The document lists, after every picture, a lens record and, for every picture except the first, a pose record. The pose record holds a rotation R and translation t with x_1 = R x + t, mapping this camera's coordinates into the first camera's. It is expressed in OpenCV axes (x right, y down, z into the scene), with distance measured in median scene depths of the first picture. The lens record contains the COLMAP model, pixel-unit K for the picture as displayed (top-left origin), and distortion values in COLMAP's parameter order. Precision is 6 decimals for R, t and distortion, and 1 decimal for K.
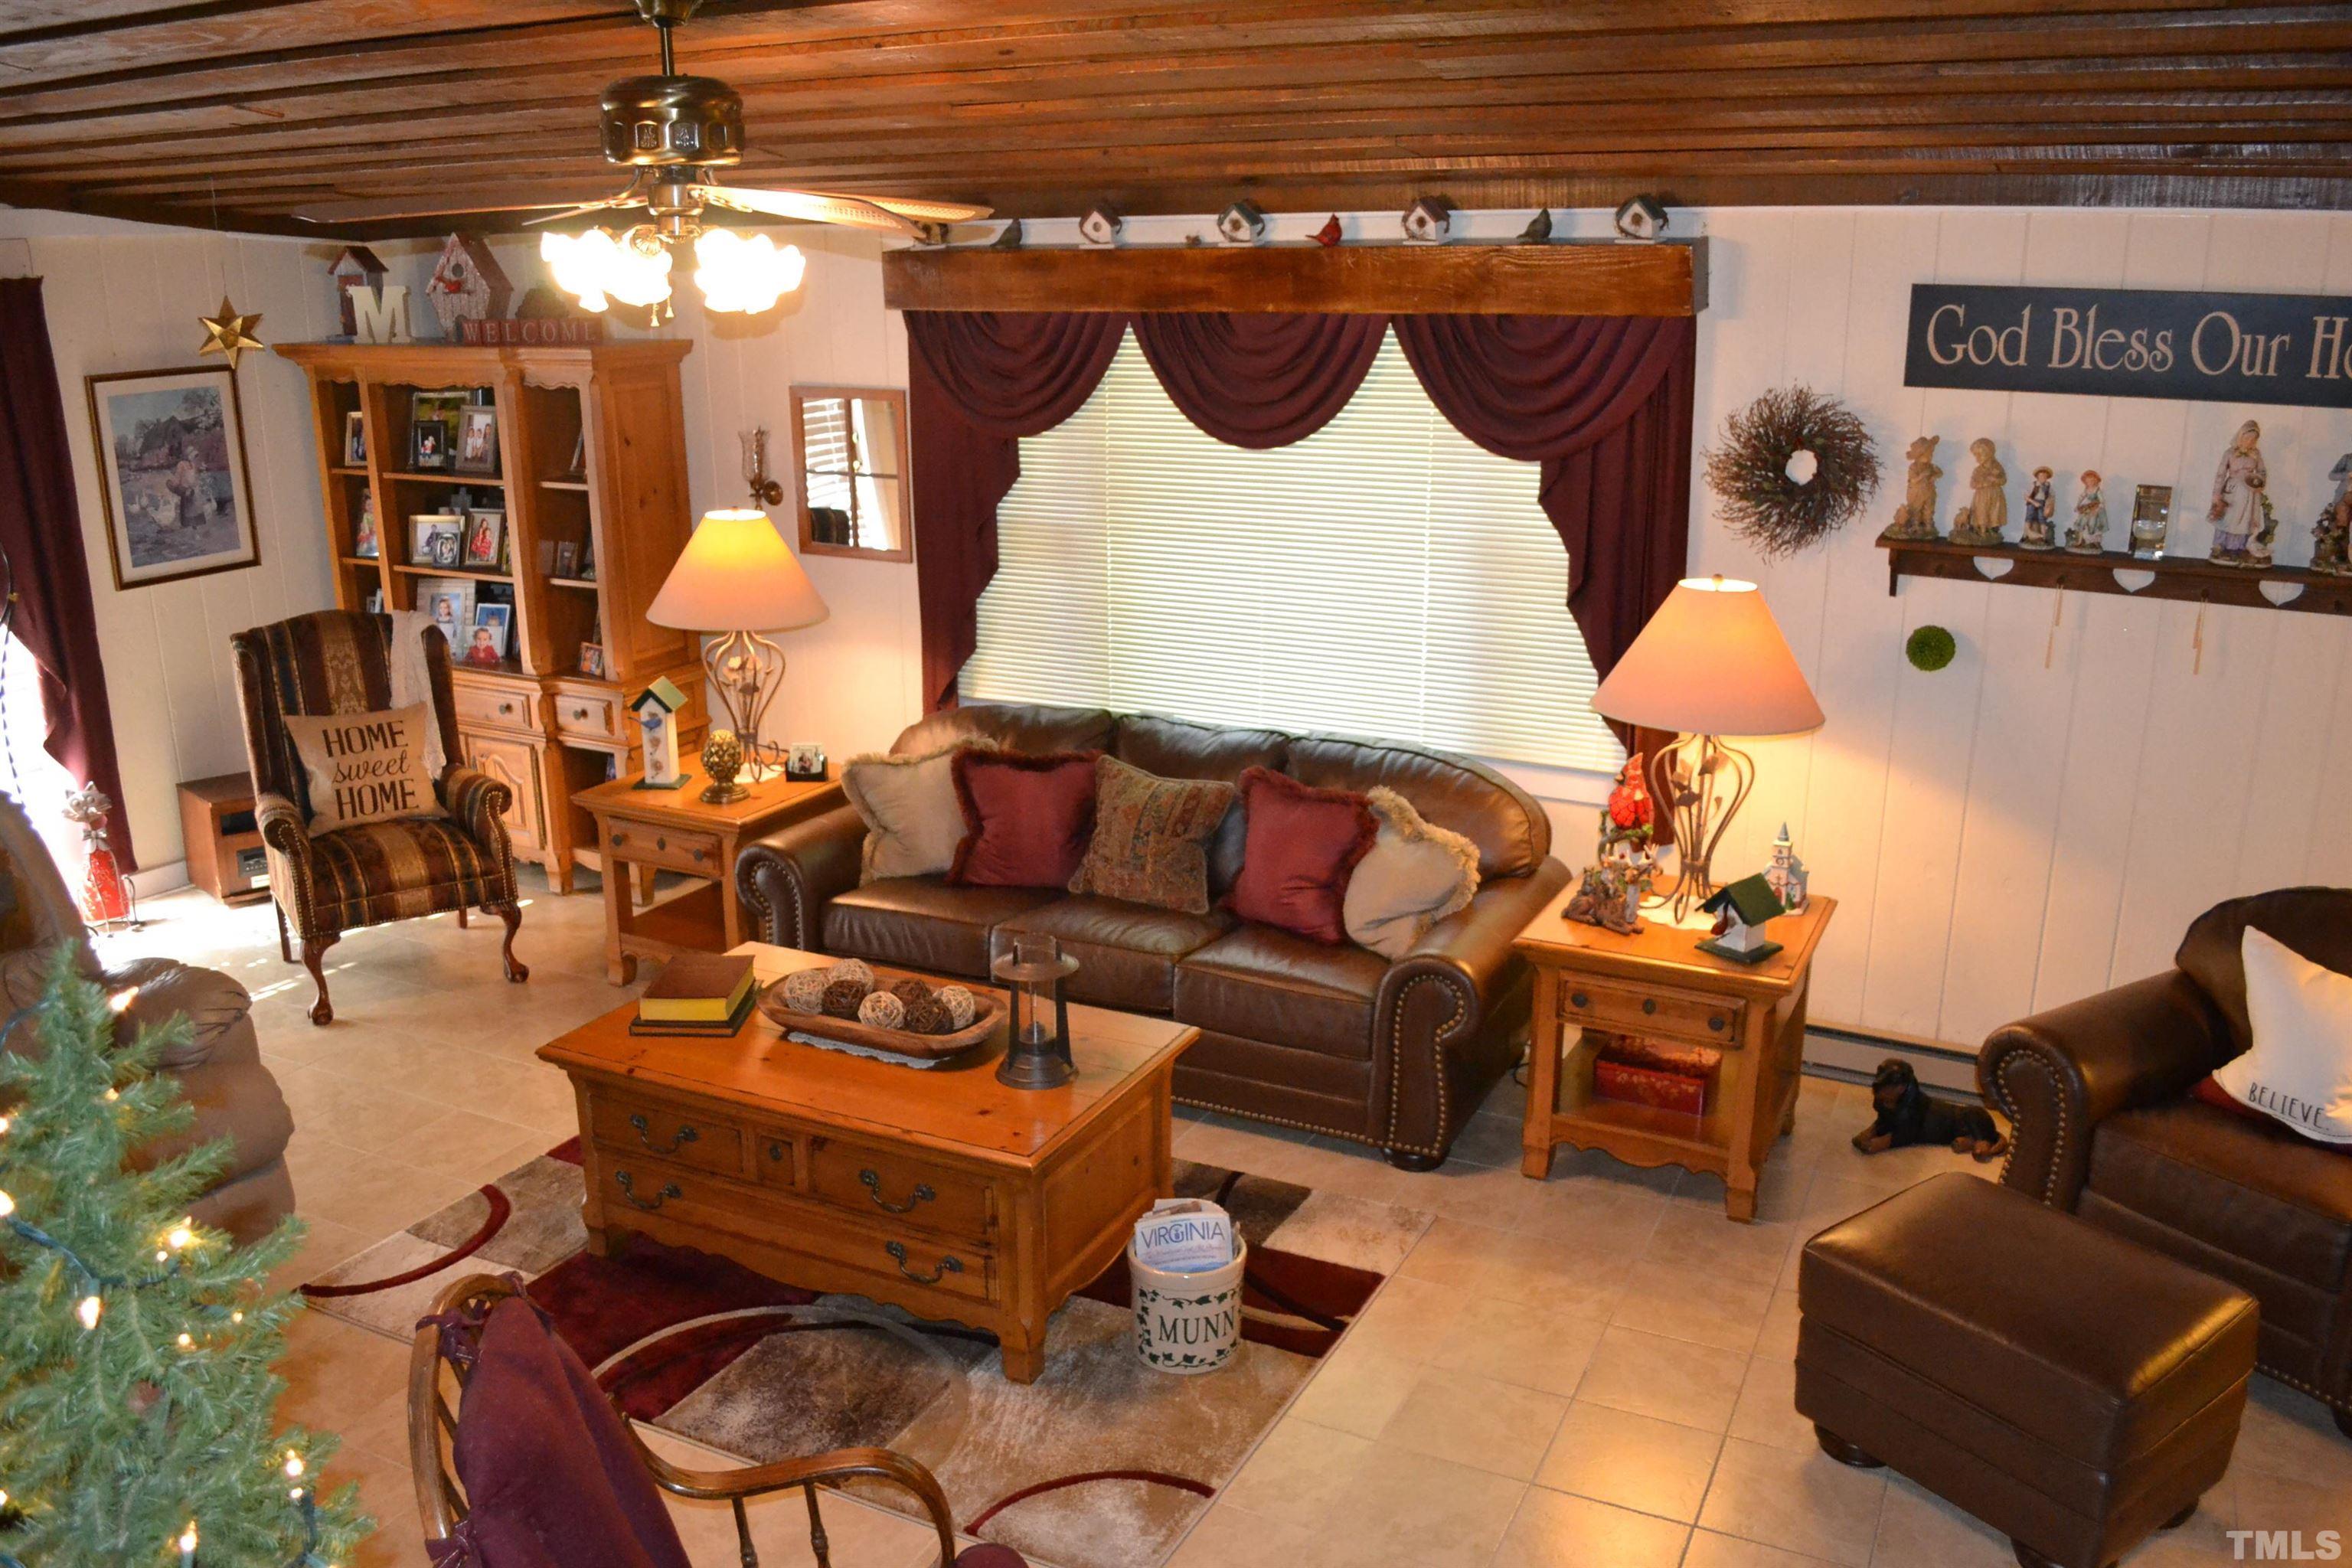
lens RADIAL K [[1891.1, 0, 1174.3], [0, 1891.1, 794.8], [0, 0, 1]] dist [-0.086615, 0.020260]
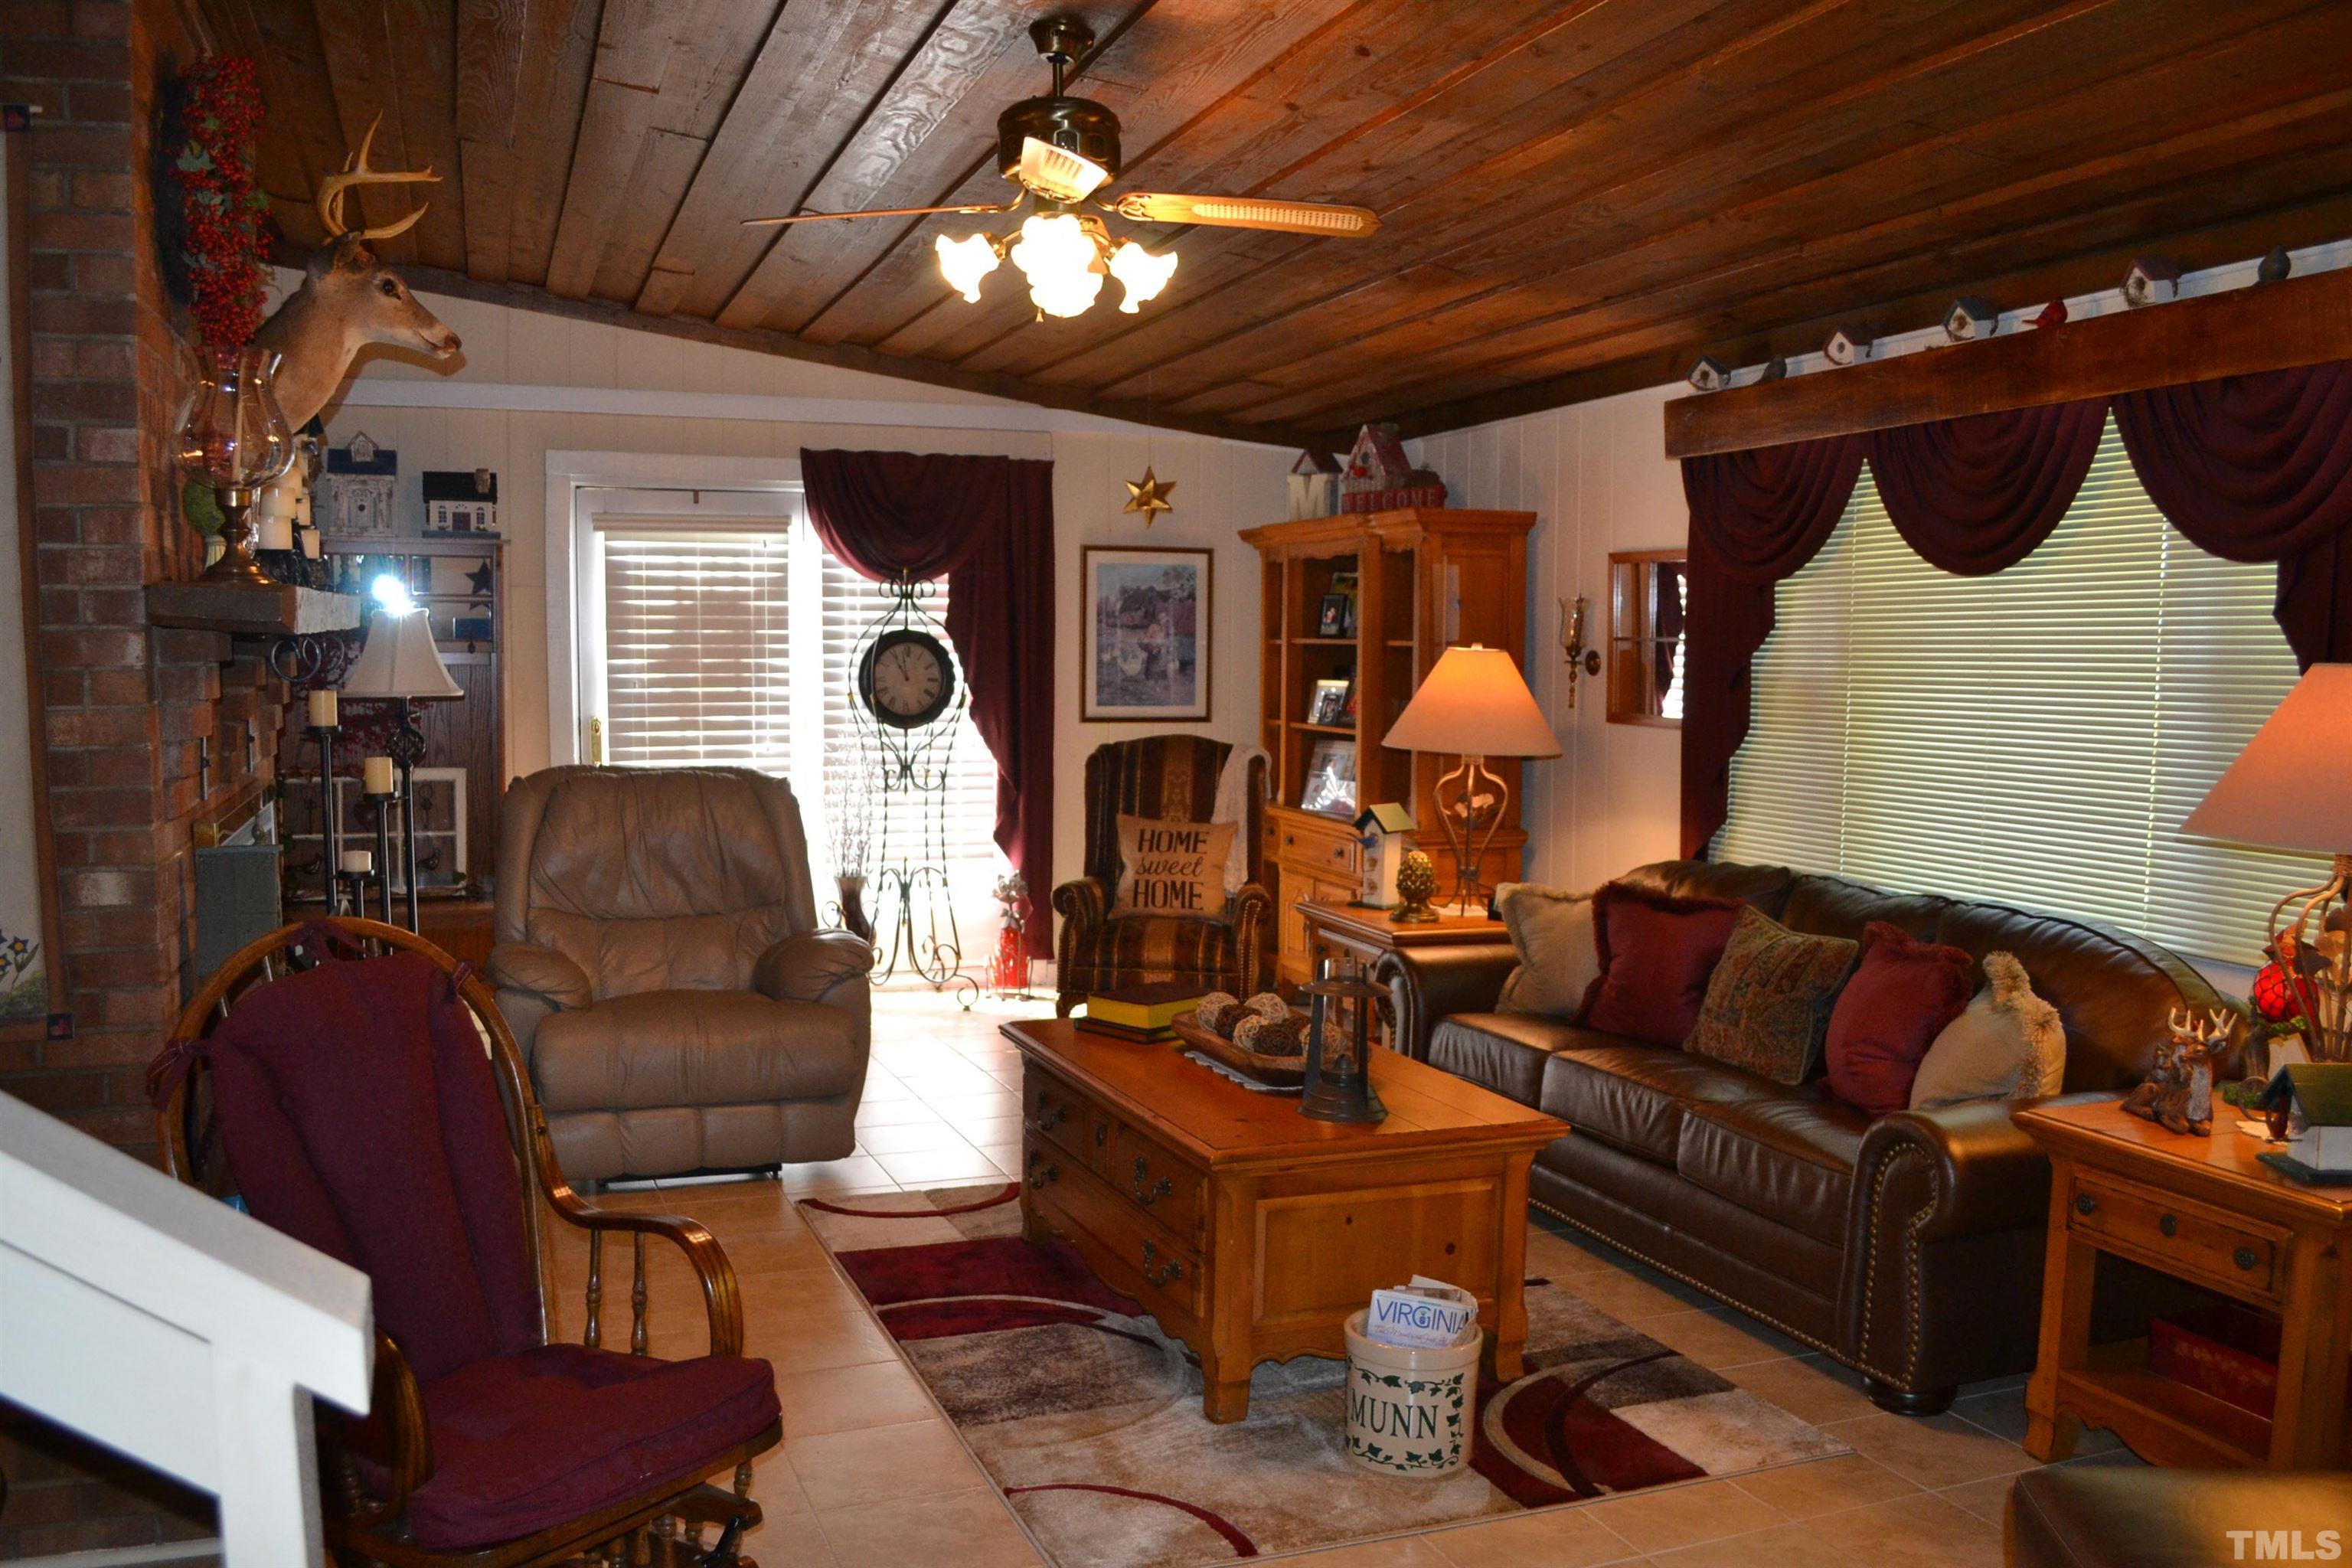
lens RADIAL K [[1891.1, 0, 1174.9], [0, 1891.1, 803.4], [0, 0, 1]] dist [-0.086615, 0.020260]
pose [[0.747995, 0.069861, -0.660017, 0.314451], [-0.202392, 0.971089, -0.126583, 0.091360], [0.632092, 0.228266, 0.740509, 0.158605]]
